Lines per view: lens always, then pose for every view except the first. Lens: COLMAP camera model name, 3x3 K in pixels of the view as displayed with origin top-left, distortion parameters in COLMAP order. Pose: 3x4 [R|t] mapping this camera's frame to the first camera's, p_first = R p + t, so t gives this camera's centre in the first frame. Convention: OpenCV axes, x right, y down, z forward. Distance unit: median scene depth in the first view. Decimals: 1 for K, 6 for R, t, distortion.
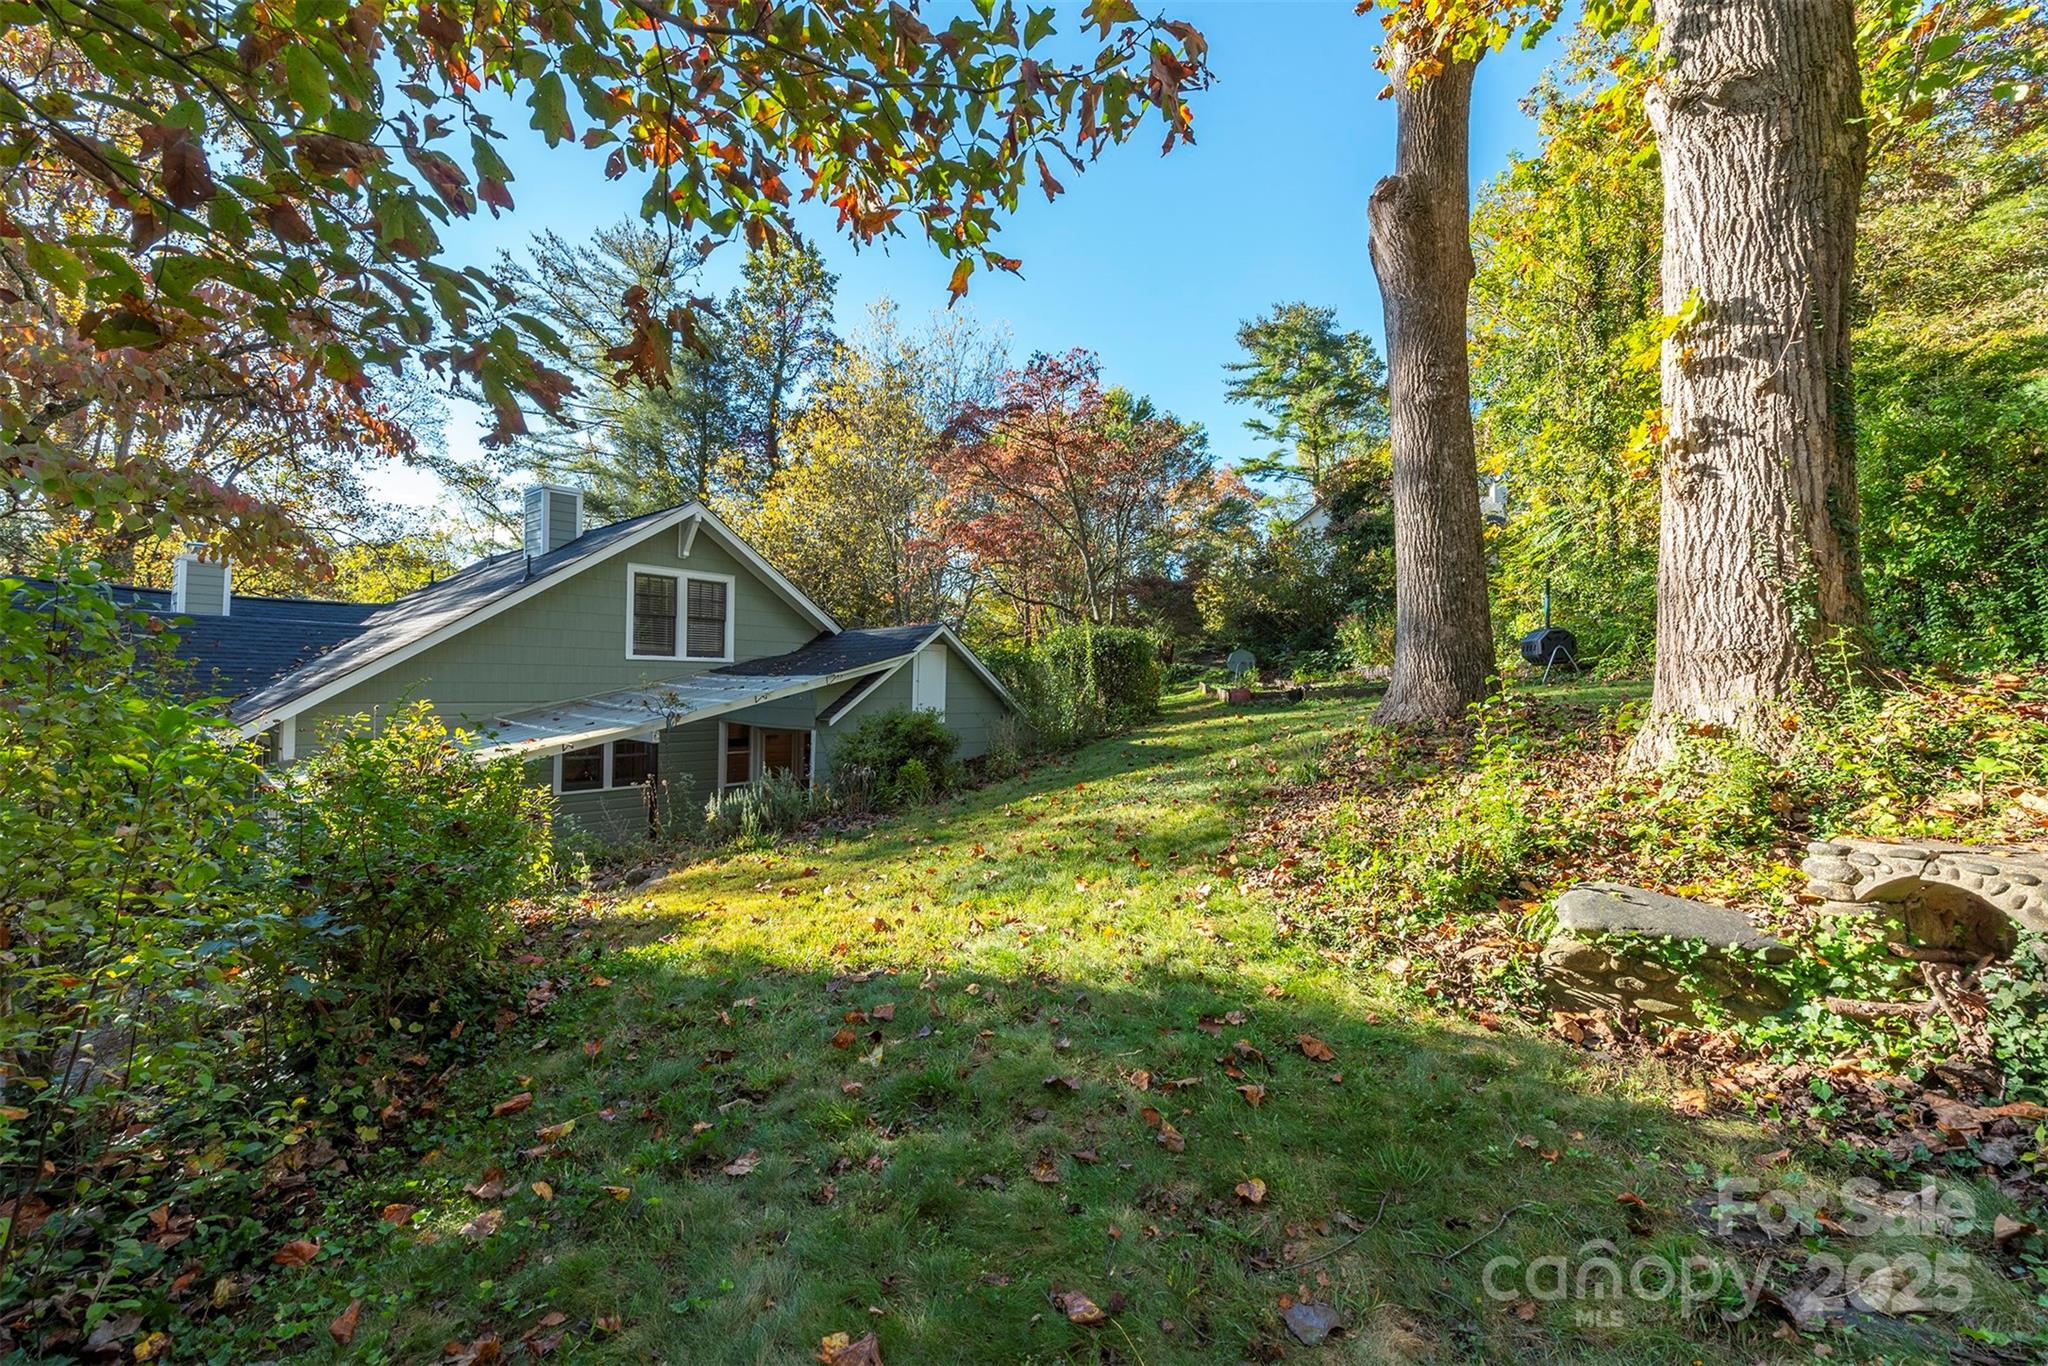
lens RADIAL K [[803.3, 0, 1027.2], [0, 803.3, 680.0], [0, 0, 1]] dist [0.011146, -0.003415]
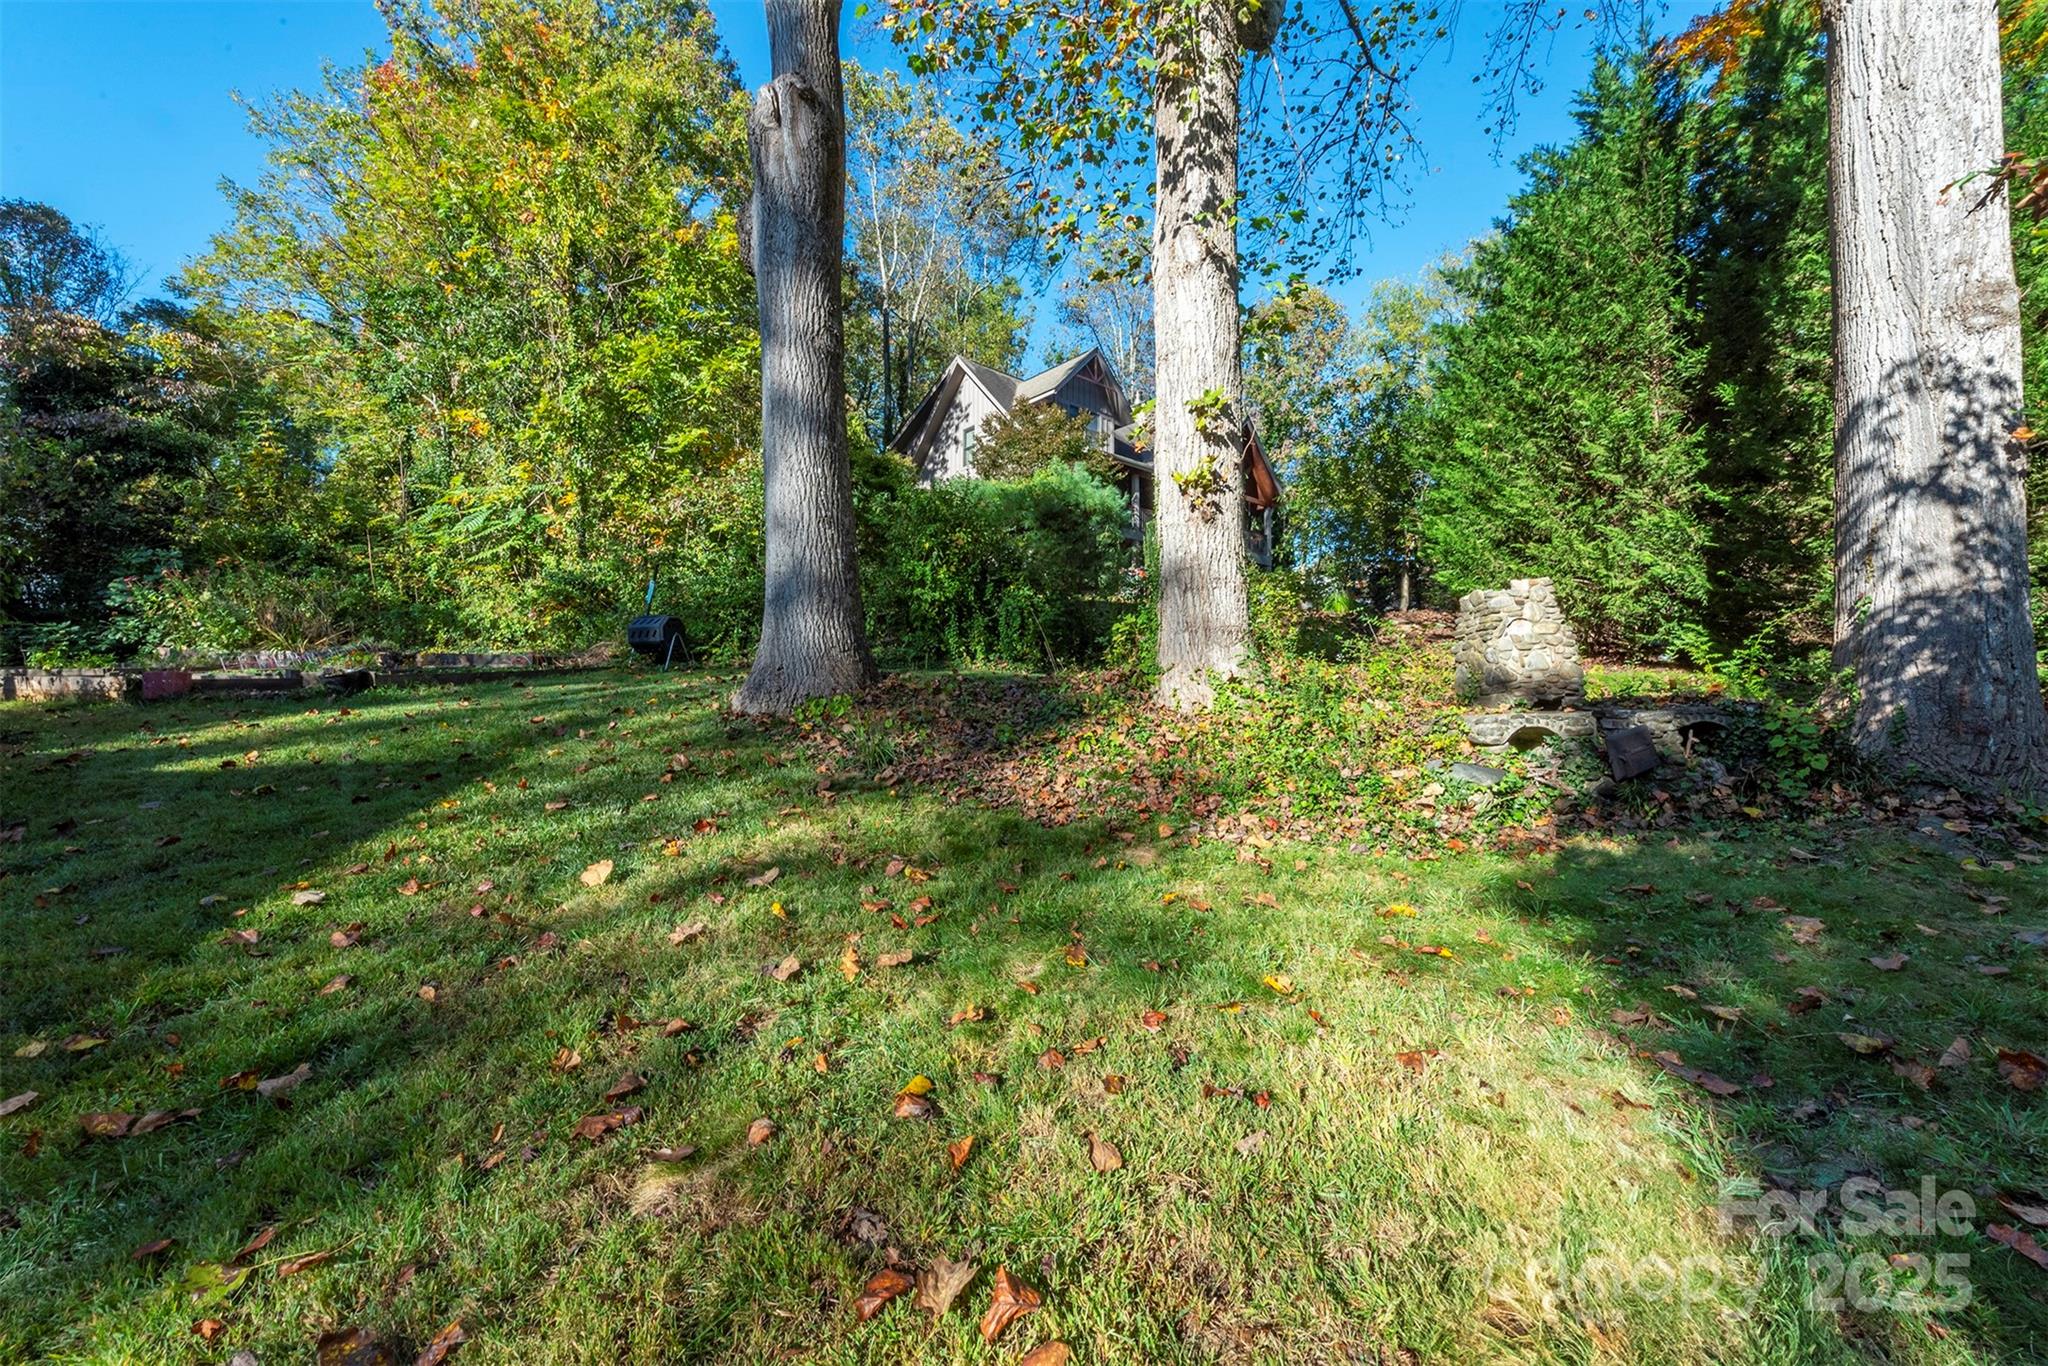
lens RADIAL K [[803.3, 0, 1023.4], [0, 803.3, 679.5], [0, 0, 1]] dist [0.011146, -0.003415]
pose [[0.127040, 0.024488, 0.991595, -0.233822], [-0.000520, 0.999697, -0.024621, 0.033657], [-0.991897, 0.002613, 0.127014, 0.403044]]
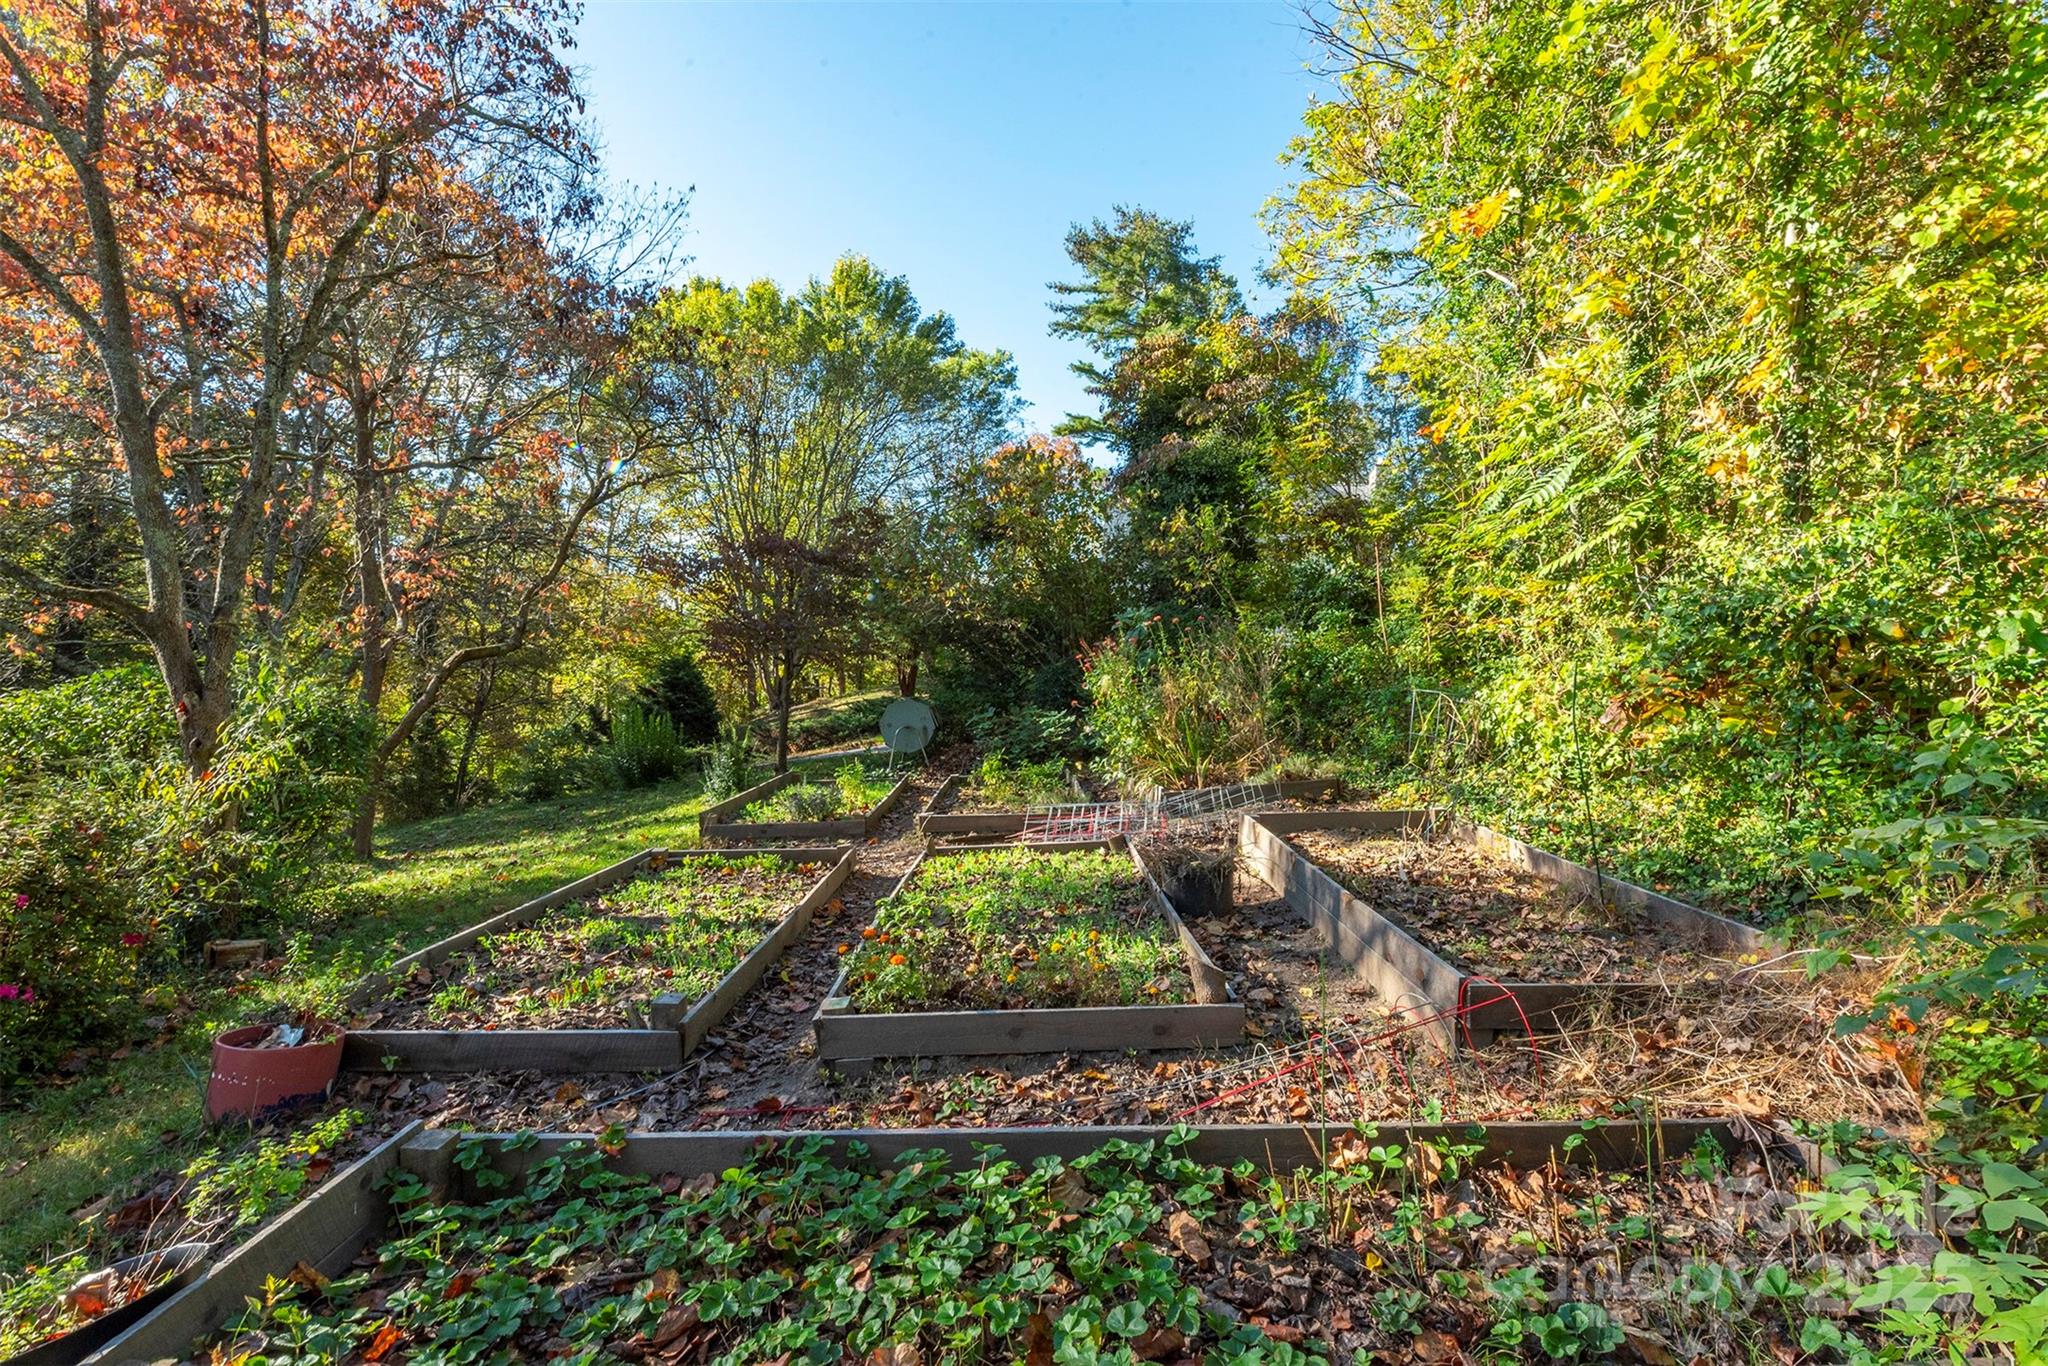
lens RADIAL K [[915.8, 0, 1062.4], [0, 915.8, 684.6], [0, 0, 1]] dist [0.000217, -0.000052]
pose [[0.975217, 0.048431, 0.215884, 0.445894], [-0.047174, 0.998826, -0.010974, -0.082109], [-0.216162, 0.000518, 0.976357, 0.862792]]
